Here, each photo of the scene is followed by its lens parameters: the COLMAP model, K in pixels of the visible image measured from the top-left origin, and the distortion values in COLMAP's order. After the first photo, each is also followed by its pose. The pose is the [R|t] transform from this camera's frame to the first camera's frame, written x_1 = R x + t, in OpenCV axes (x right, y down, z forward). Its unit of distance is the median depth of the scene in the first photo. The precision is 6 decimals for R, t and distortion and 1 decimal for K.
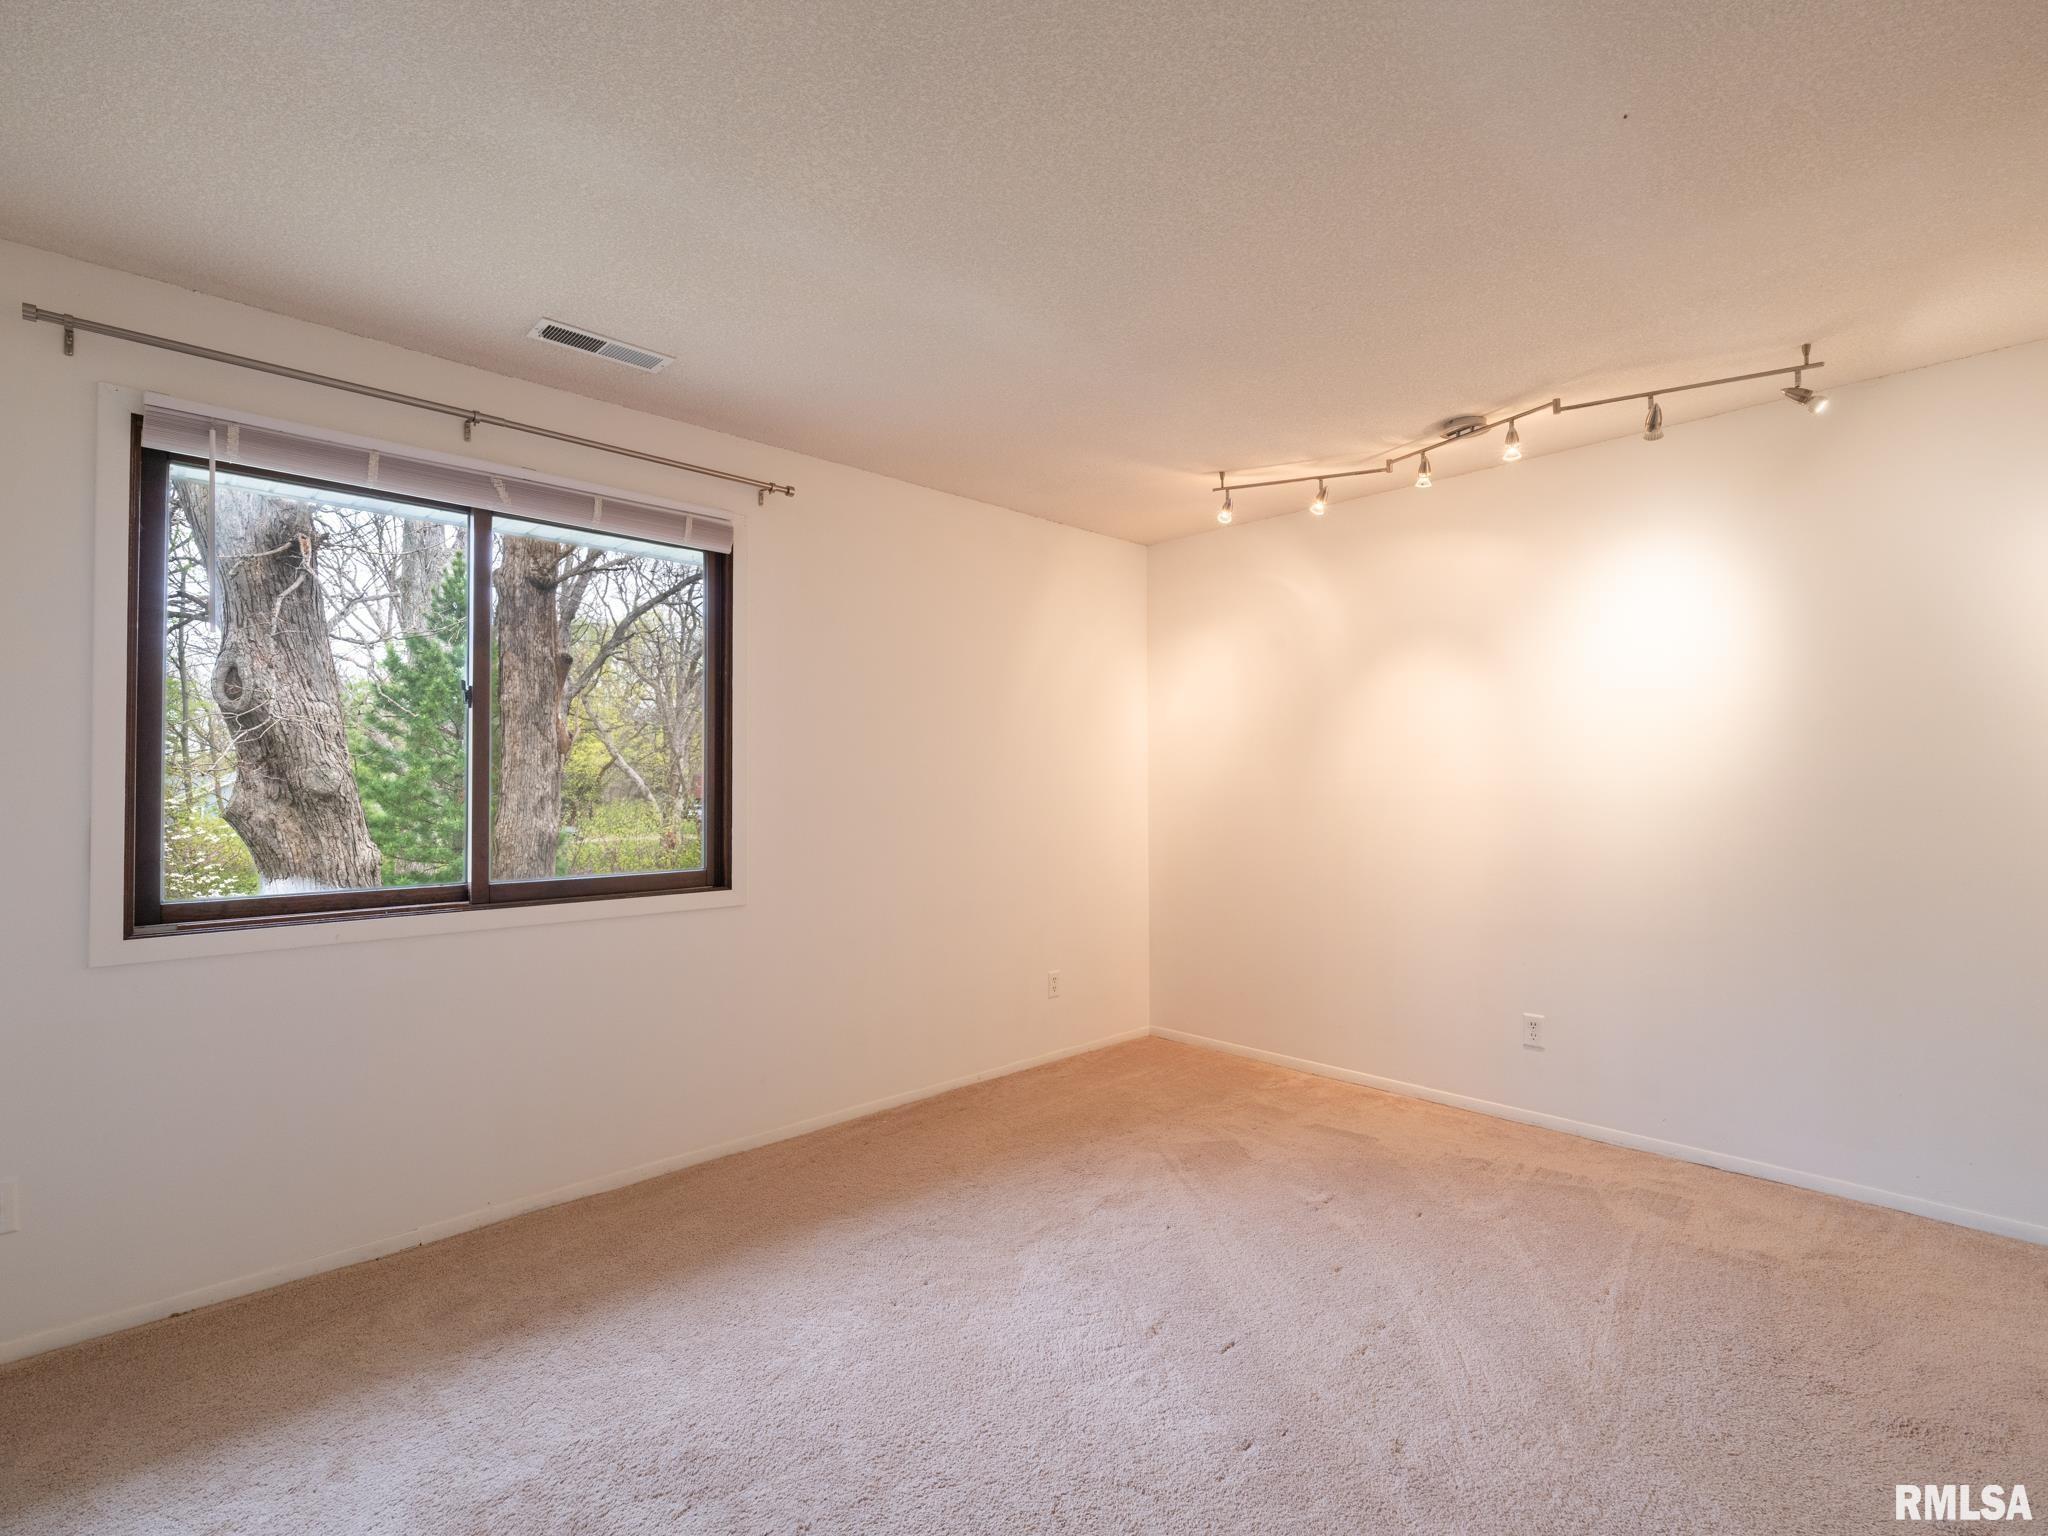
lens RADIAL K [[955.1, 0, 1024.0], [0, 955.1, 768.0], [0, 0, 1]] dist [0.001181, 0.000563]
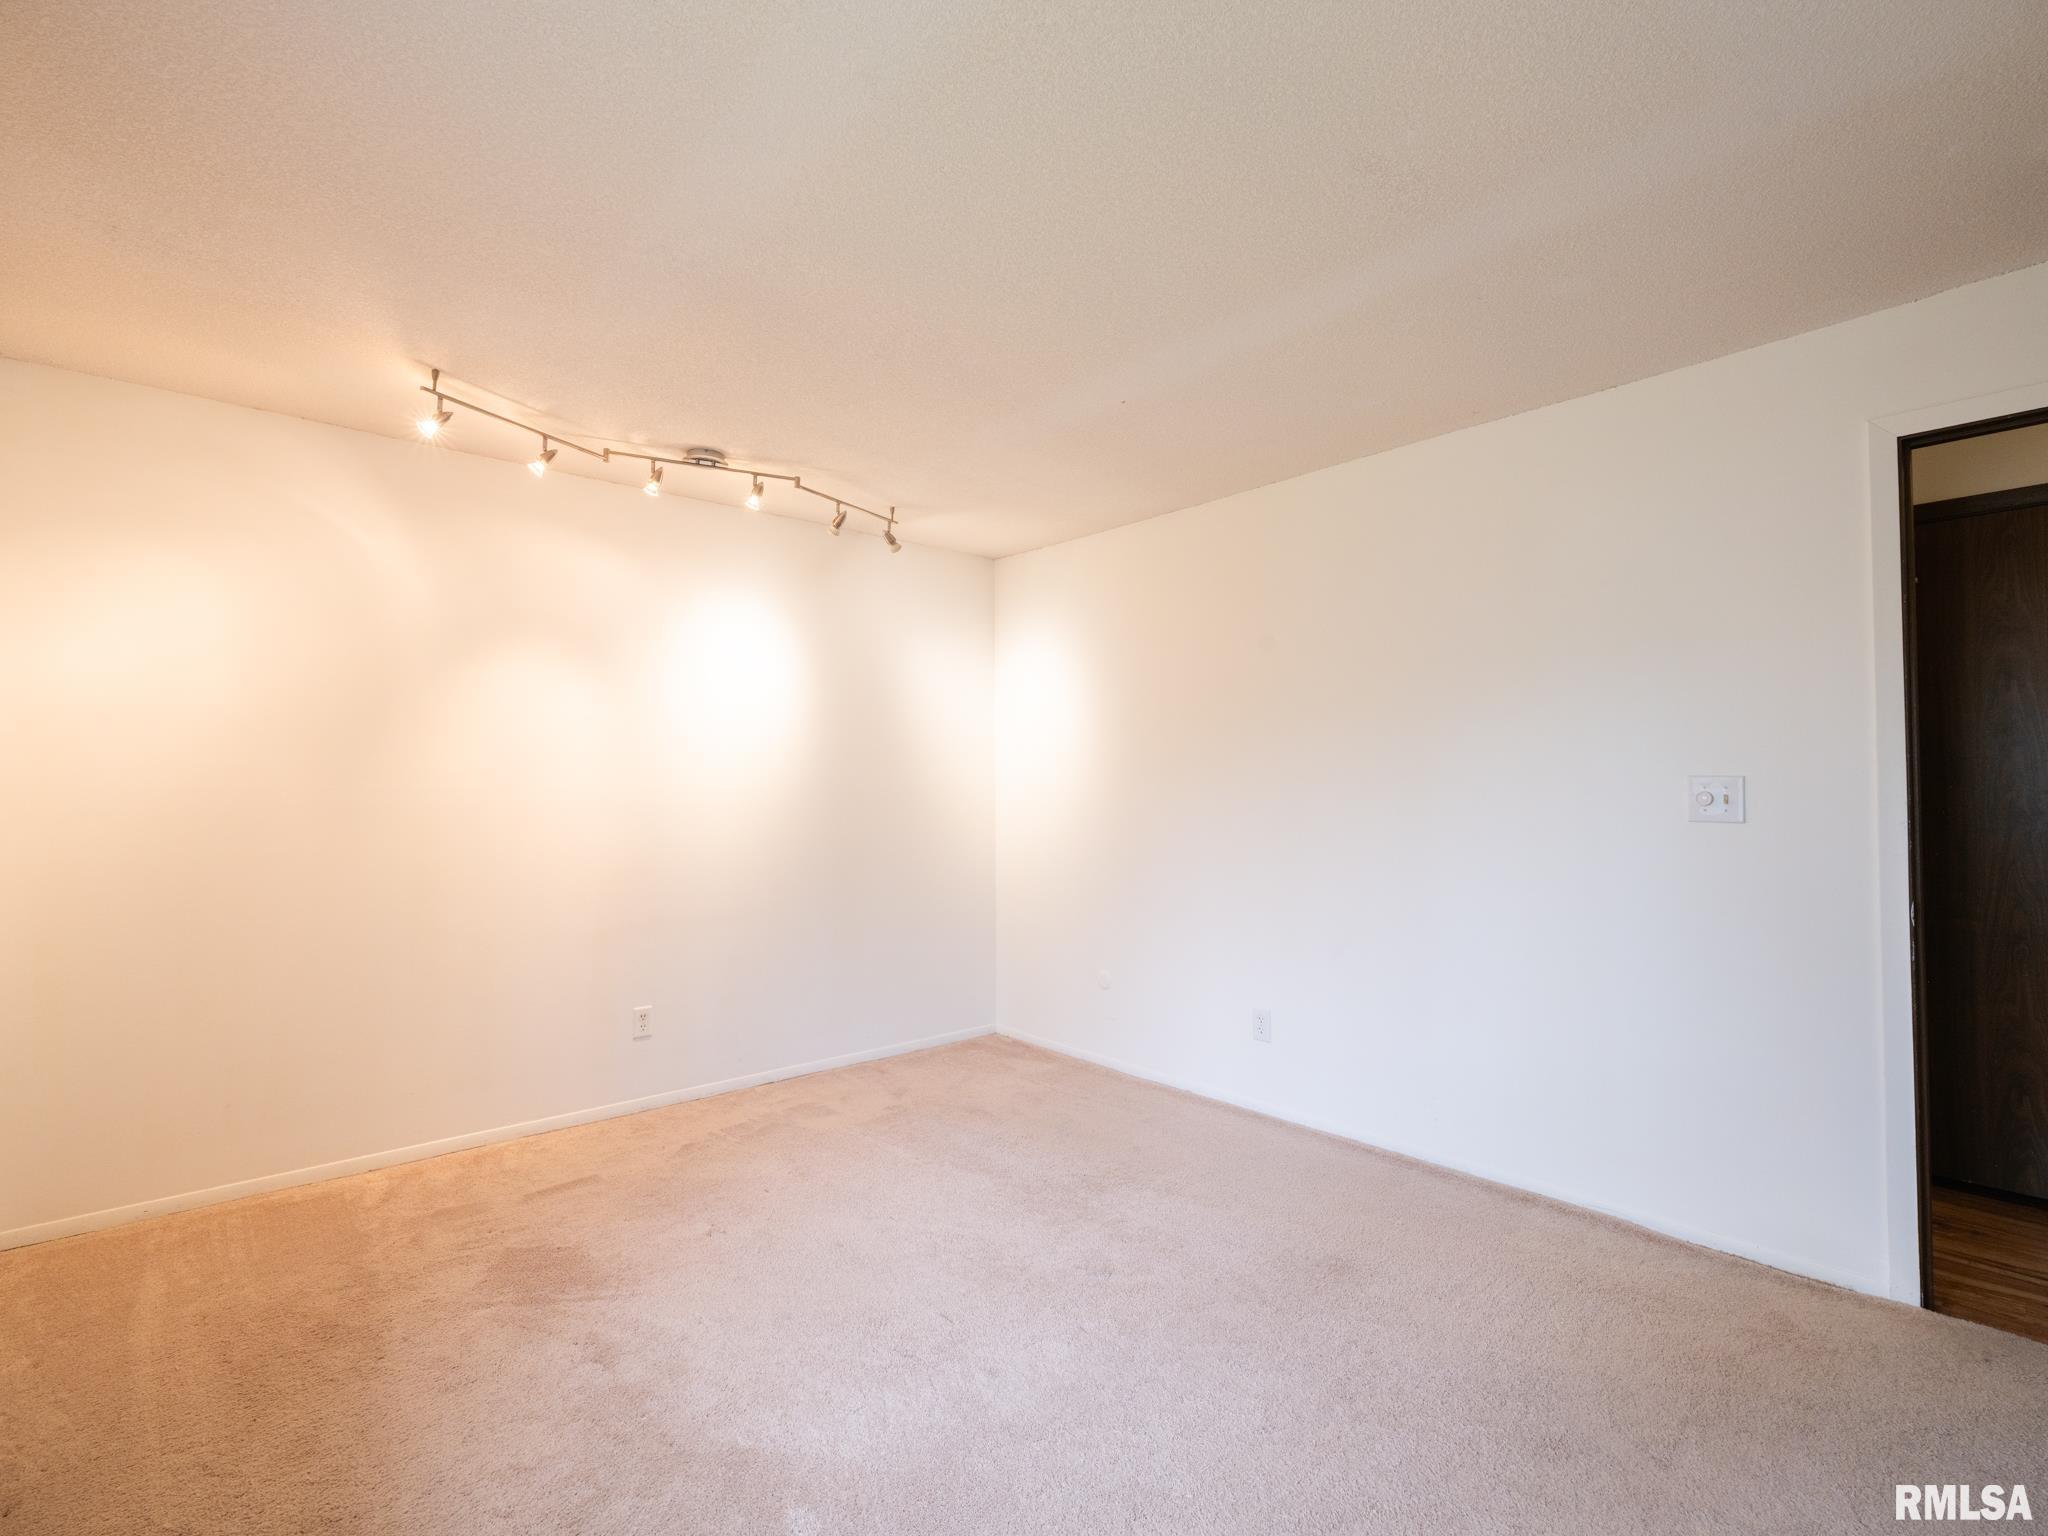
lens RADIAL K [[955.1, 0, 1024.0], [0, 955.1, 768.0], [0, 0, 1]] dist [0.001181, 0.000563]
pose [[0.055968, 0.024843, 0.998123, -0.541542], [-0.017425, 0.999562, -0.023901, 0.008812], [-0.998281, -0.016055, 0.056376, 0.540398]]
